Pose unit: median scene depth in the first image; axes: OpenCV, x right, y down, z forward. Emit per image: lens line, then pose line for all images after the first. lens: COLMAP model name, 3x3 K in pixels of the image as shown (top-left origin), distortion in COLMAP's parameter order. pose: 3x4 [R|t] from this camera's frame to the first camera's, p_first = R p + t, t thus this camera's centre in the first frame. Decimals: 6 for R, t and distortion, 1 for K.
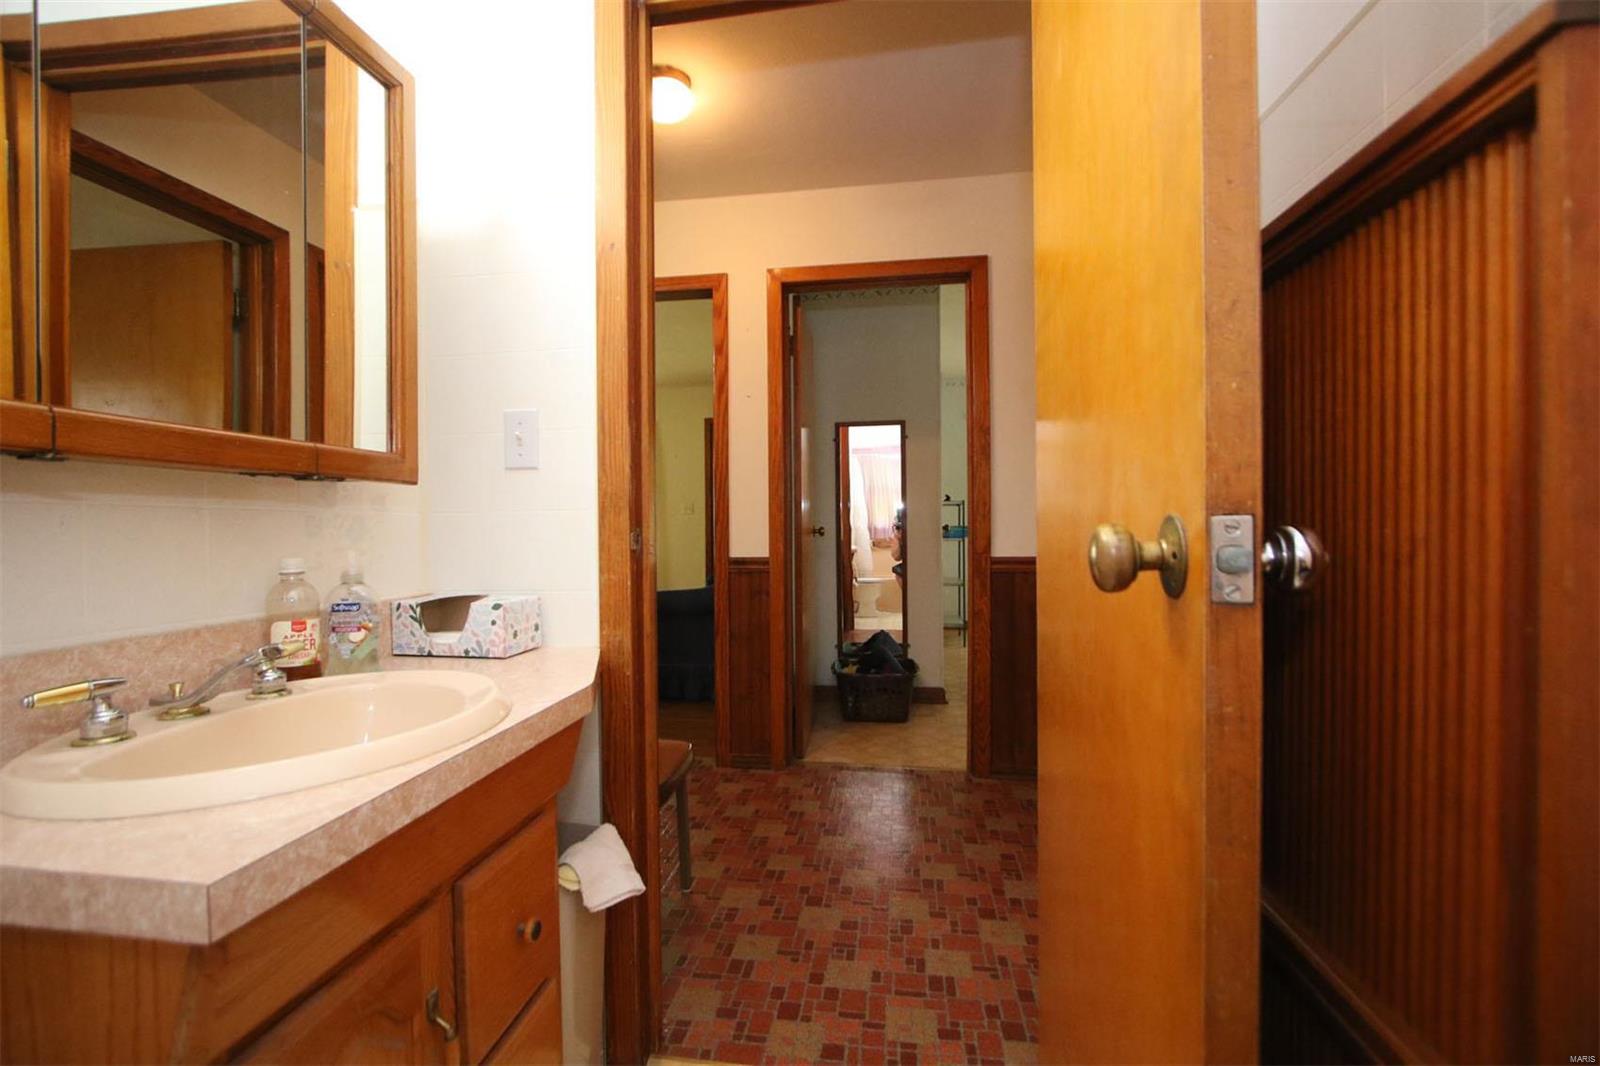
lens RADIAL K [[747.4, 0, 800.0], [0, 747.4, 533.0], [0, 0, 1]] dist [-0.000432, -0.000025]
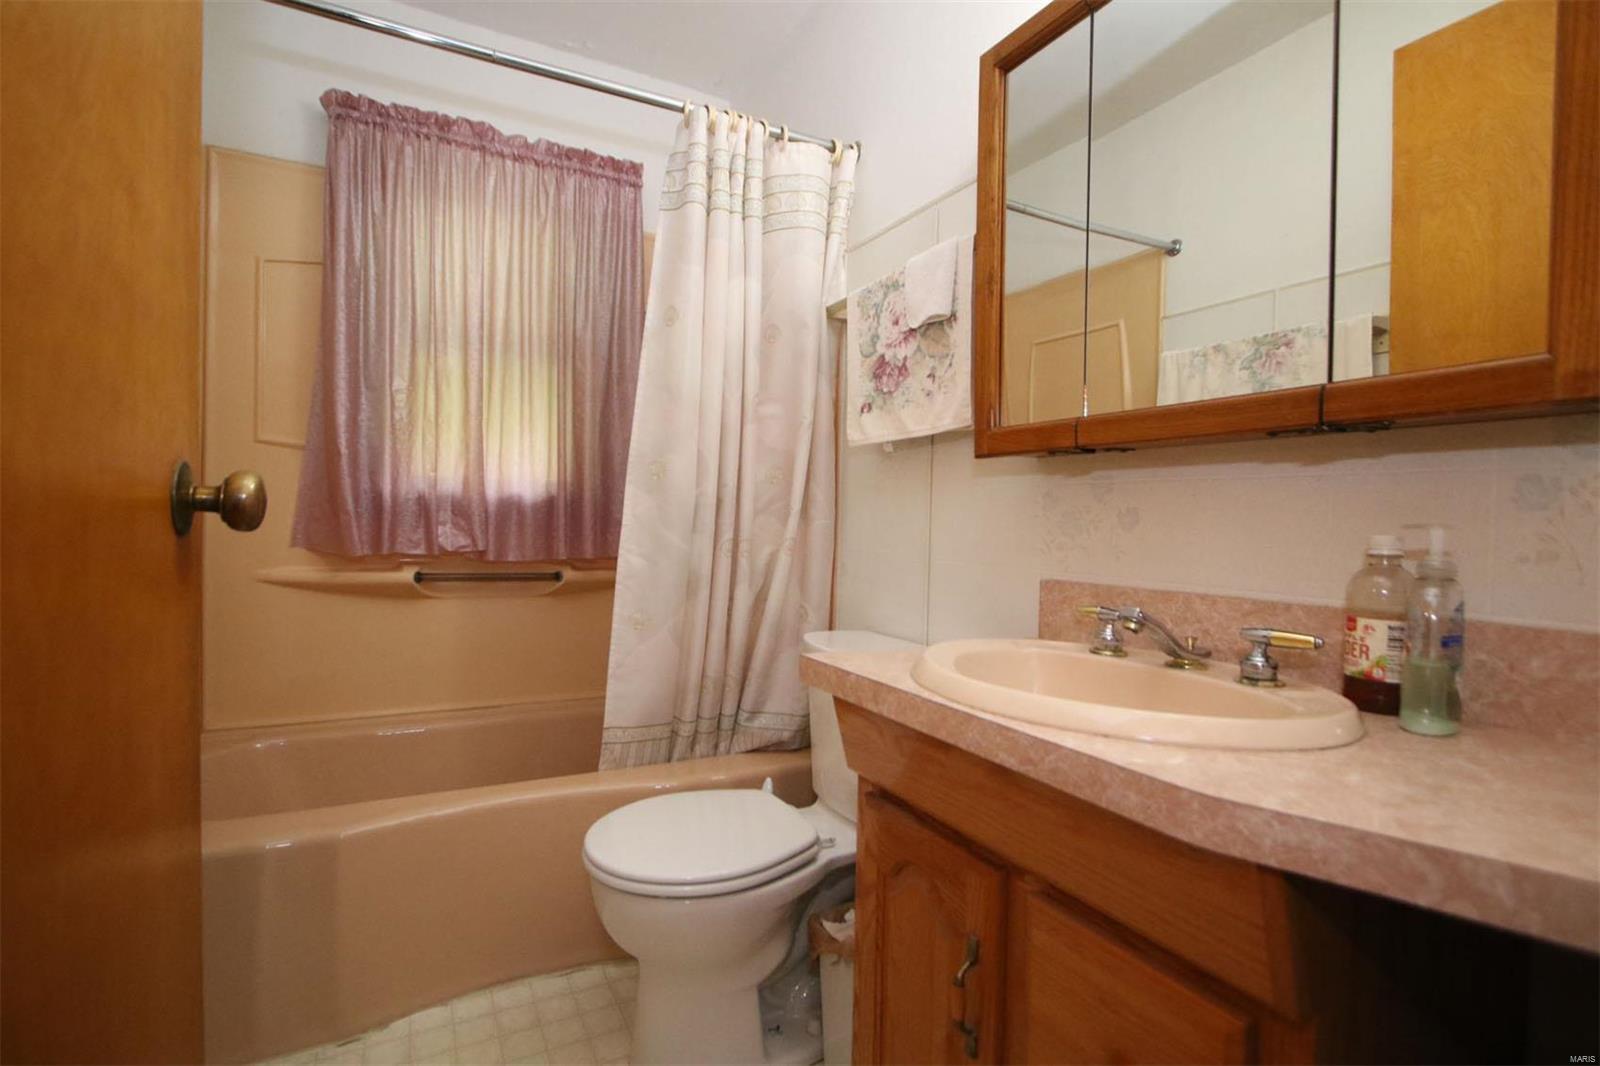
lens RADIAL K [[747.4, 0, 800.0], [0, 747.4, 533.0], [0, 0, 1]] dist [-0.000432, -0.000025]
pose [[-0.802577, 0.008115, -0.596494, 0.333993], [-0.017369, 0.999166, 0.036963, 0.015768], [0.596296, 0.040027, -0.801766, 1.718083]]
